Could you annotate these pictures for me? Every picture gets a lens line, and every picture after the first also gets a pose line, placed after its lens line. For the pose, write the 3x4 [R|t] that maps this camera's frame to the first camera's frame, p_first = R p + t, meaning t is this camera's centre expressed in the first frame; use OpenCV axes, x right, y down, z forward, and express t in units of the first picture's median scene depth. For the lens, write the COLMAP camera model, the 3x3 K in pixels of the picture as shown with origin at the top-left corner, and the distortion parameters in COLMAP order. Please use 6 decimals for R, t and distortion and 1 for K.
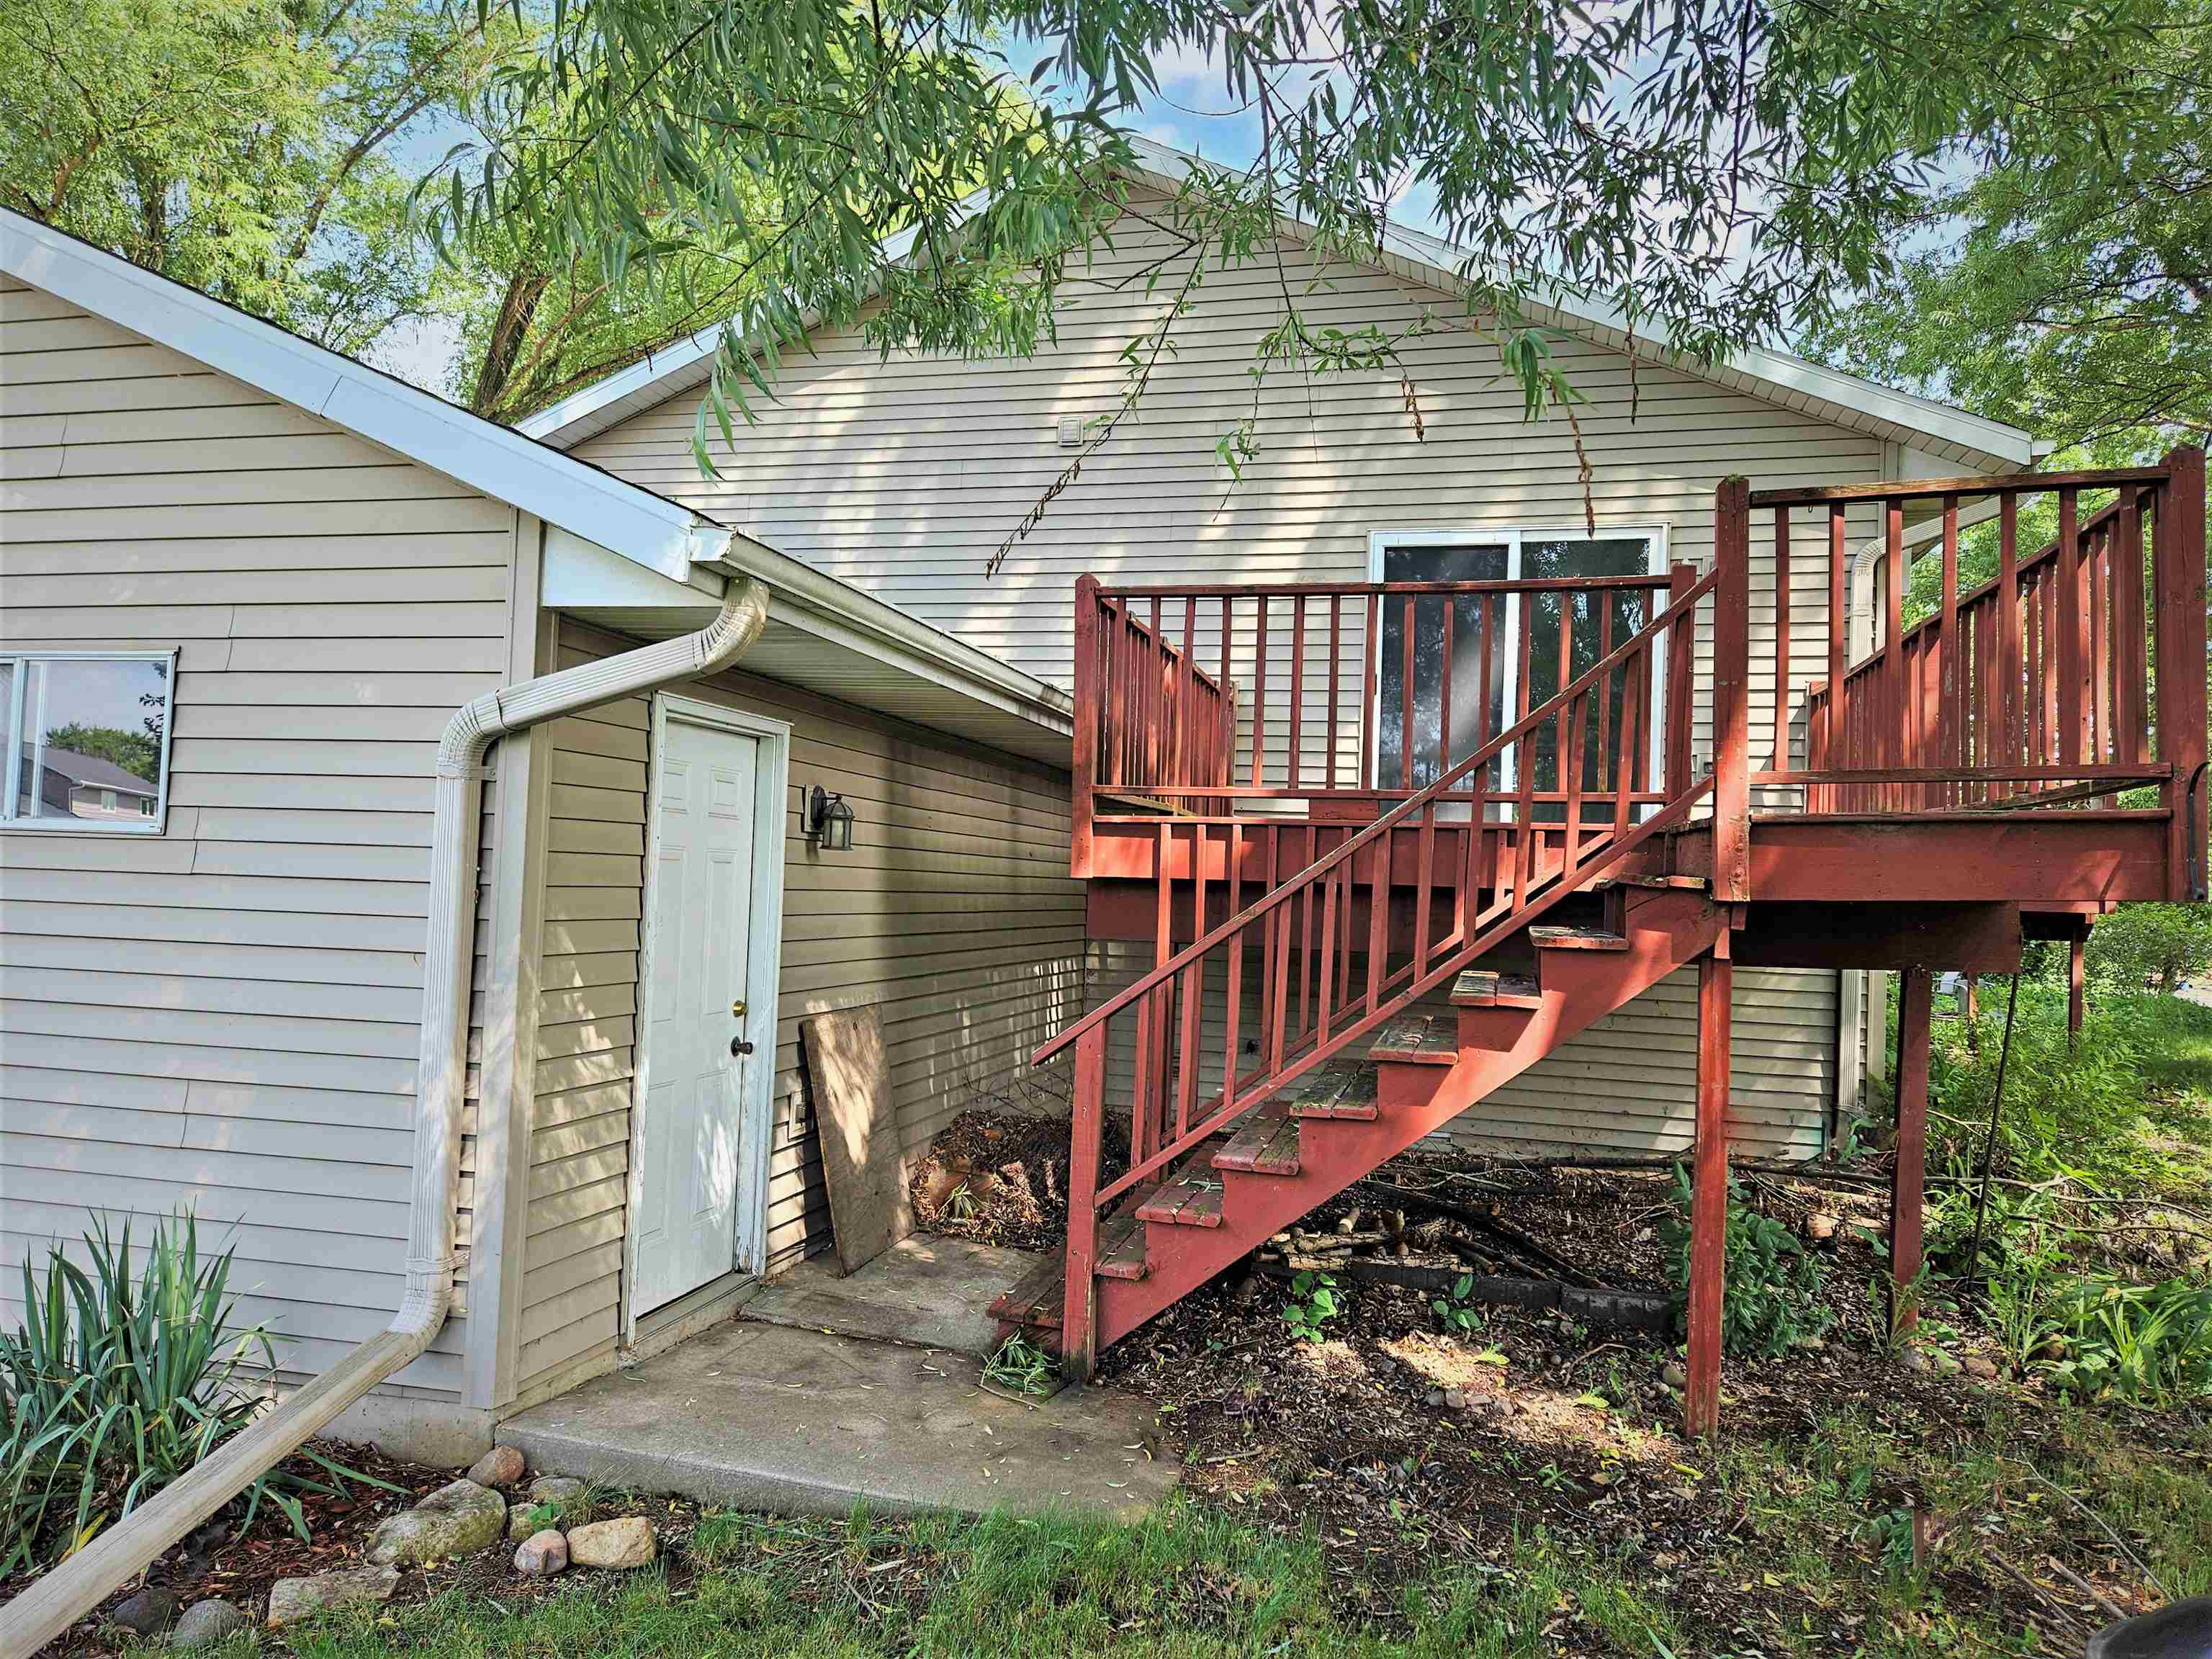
lens RADIAL K [[1478.0, 0, 1103.0], [0, 1478.0, 817.1], [0, 0, 1]] dist [0.019191, -0.006945]
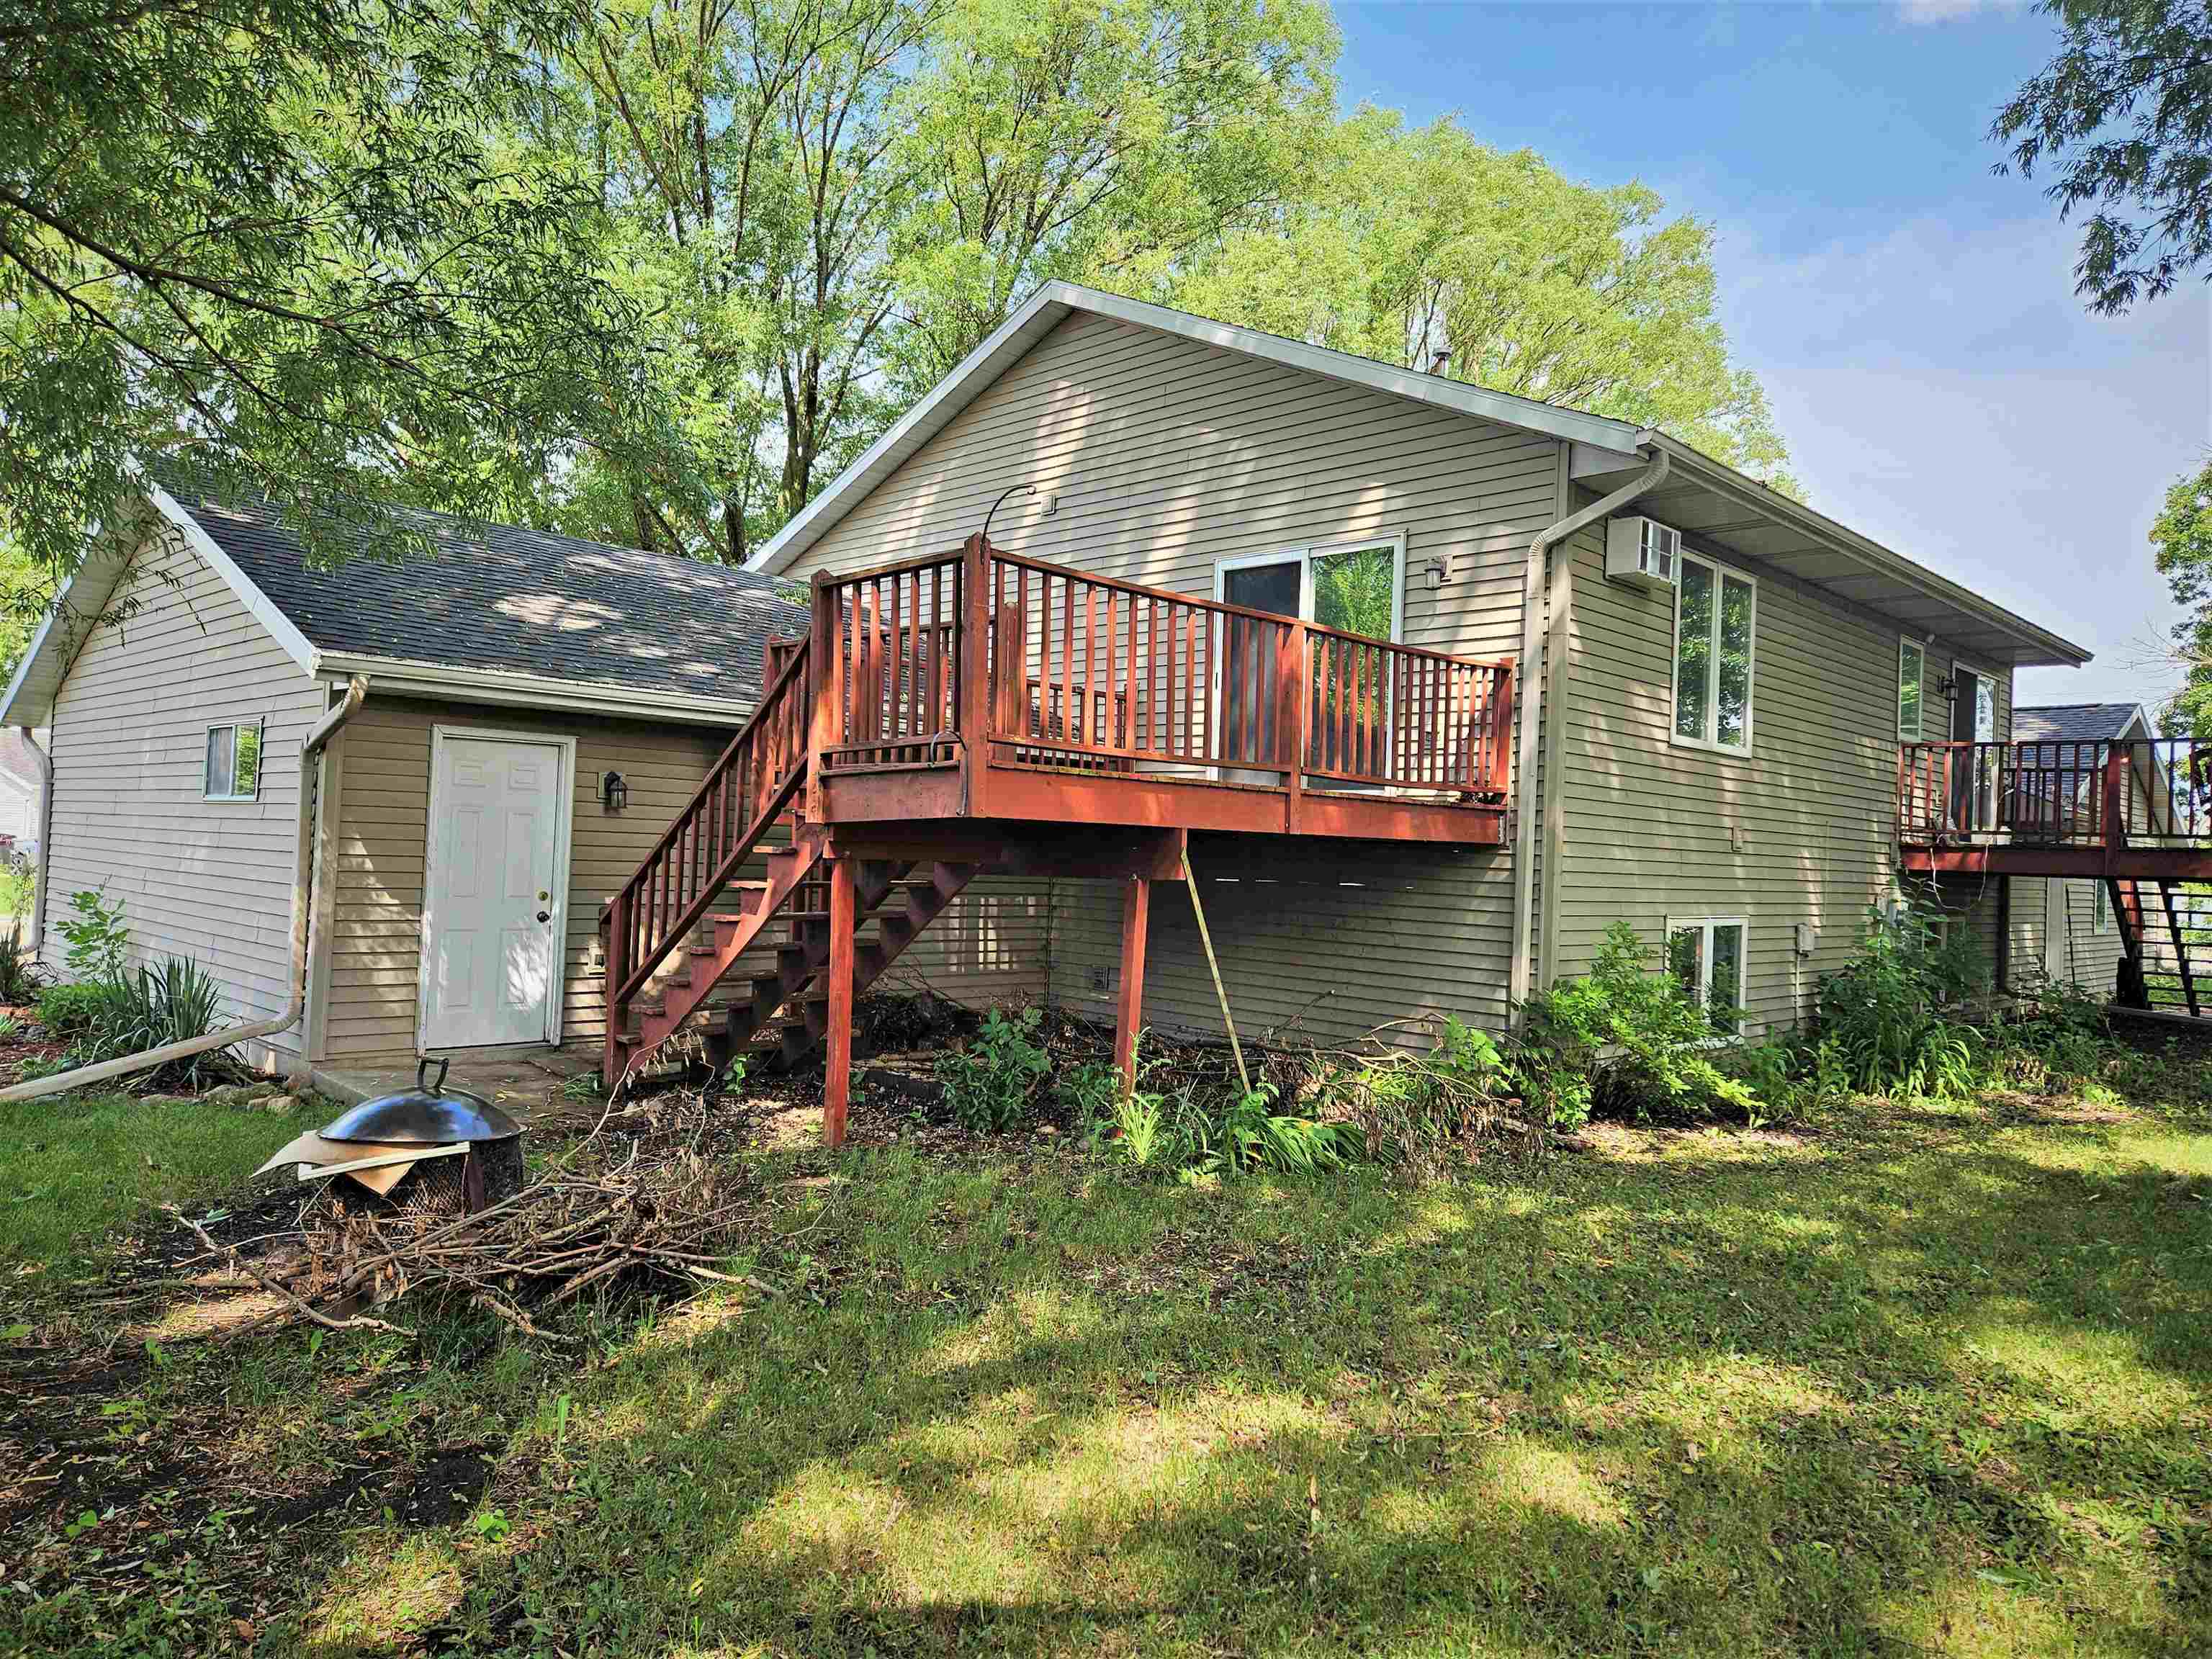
lens RADIAL K [[1478.0, 0, 1103.0], [0, 1478.0, 817.1], [0, 0, 1]] dist [0.019191, -0.006945]
pose [[0.869194, -0.017083, -0.494176, 1.477862], [0.018050, 0.999833, -0.002815, 0.057137], [0.494142, -0.006473, 0.869357, -0.292253]]
